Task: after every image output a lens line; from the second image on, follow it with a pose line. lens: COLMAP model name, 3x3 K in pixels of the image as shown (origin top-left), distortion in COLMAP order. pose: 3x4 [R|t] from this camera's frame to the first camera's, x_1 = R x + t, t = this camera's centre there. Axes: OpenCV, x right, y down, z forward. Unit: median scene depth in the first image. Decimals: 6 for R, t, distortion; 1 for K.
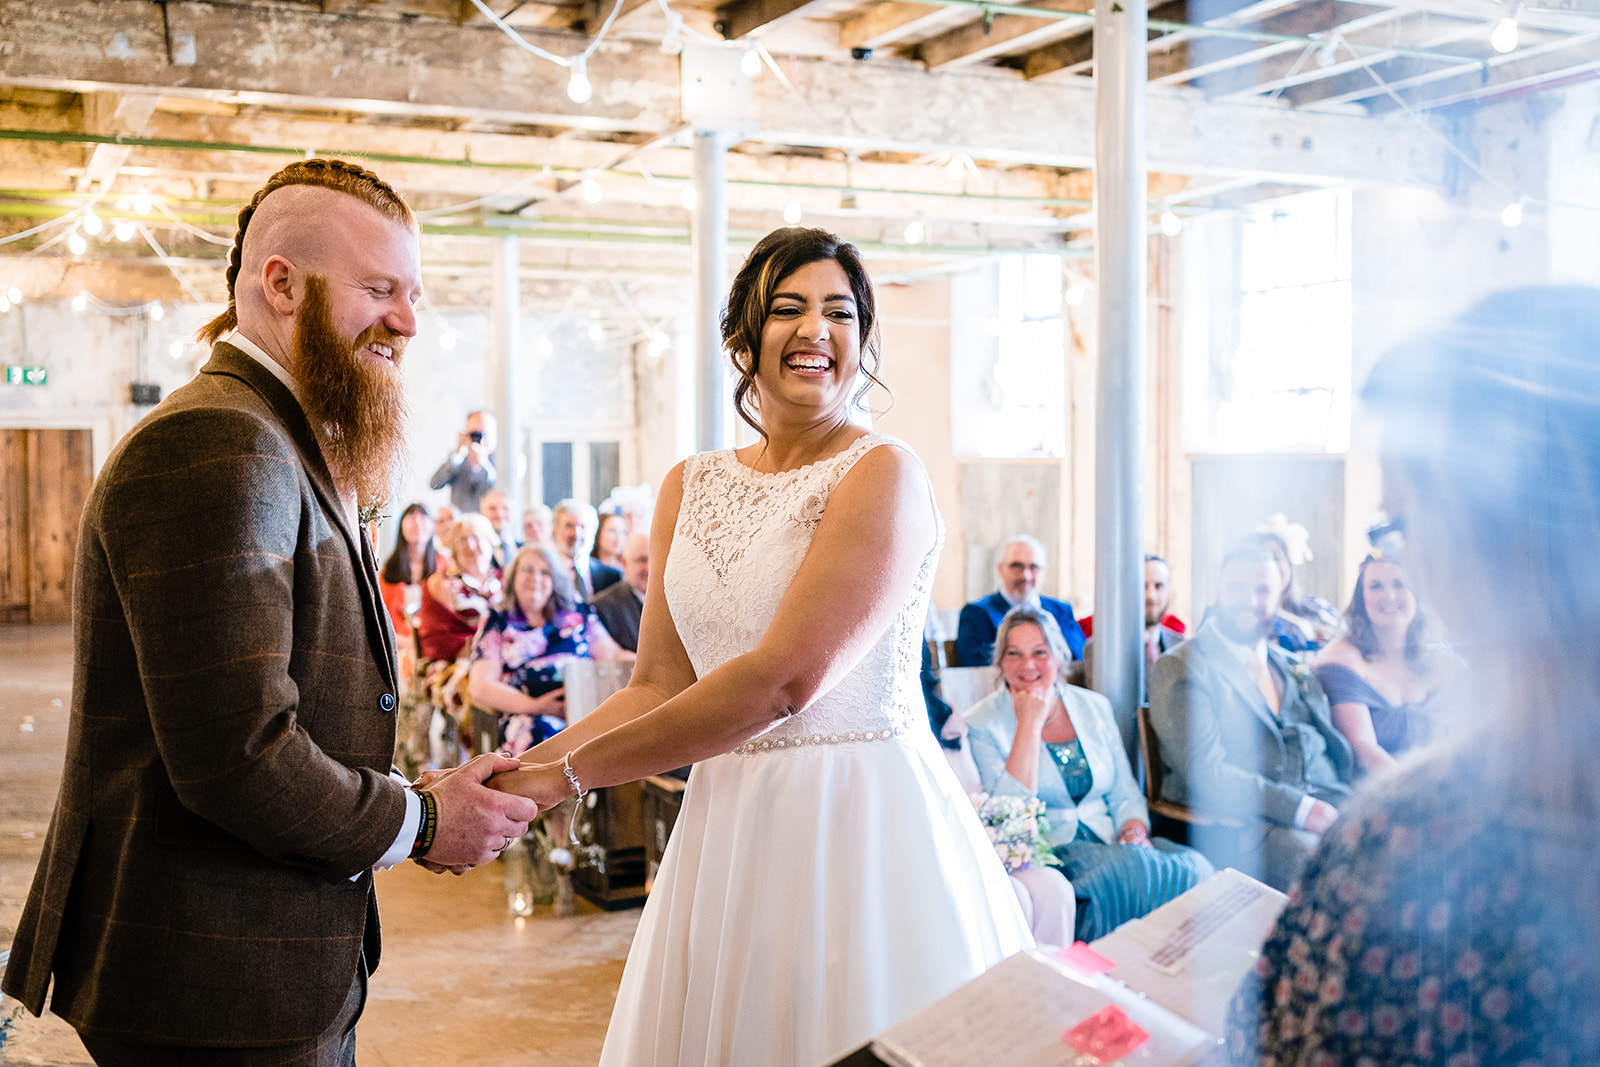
lens RADIAL K [[1776.0, 0, 848.5], [0, 1776.0, 515.9], [0, 0, 1]] dist [0.008508, -0.007633]
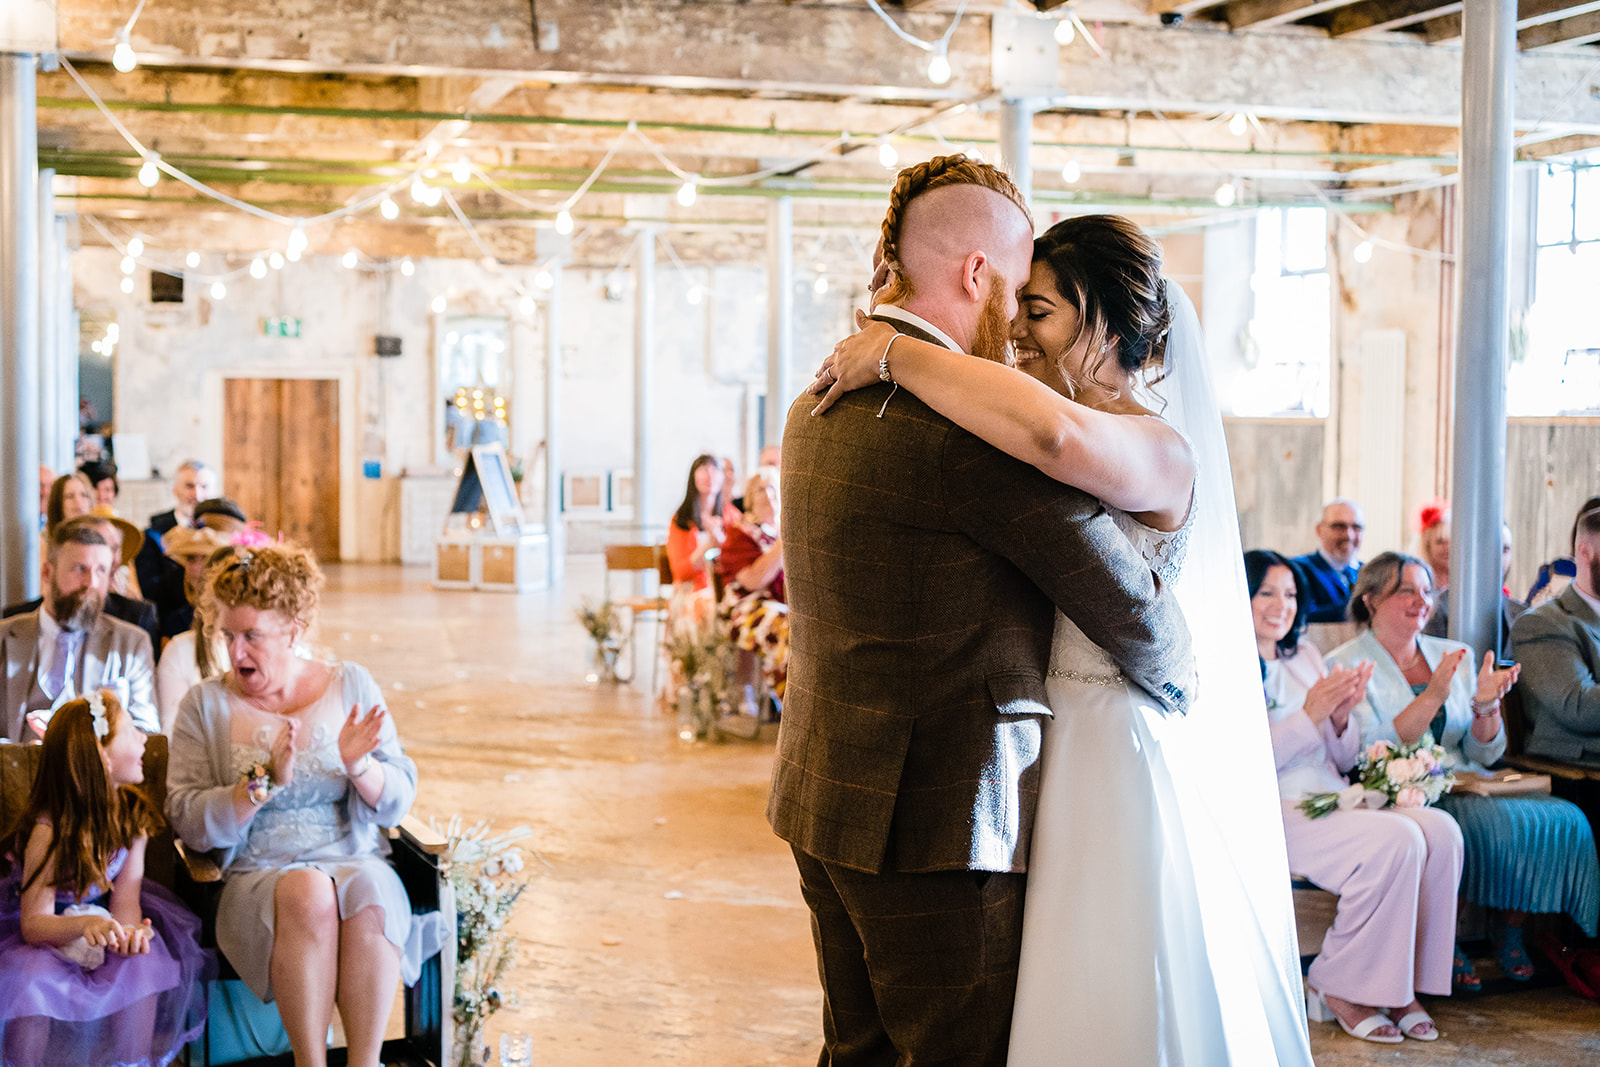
lens RADIAL K [[1848.1, 0, 685.3], [0, 1848.1, 466.0], [0, 0, 1]] dist [0.009334, -0.001038]
pose [[0.983349, 0.016428, -0.180985, -0.067574], [-0.017043, 0.999853, -0.001842, 0.002089], [0.180928, 0.004896, 0.983484, -0.085707]]
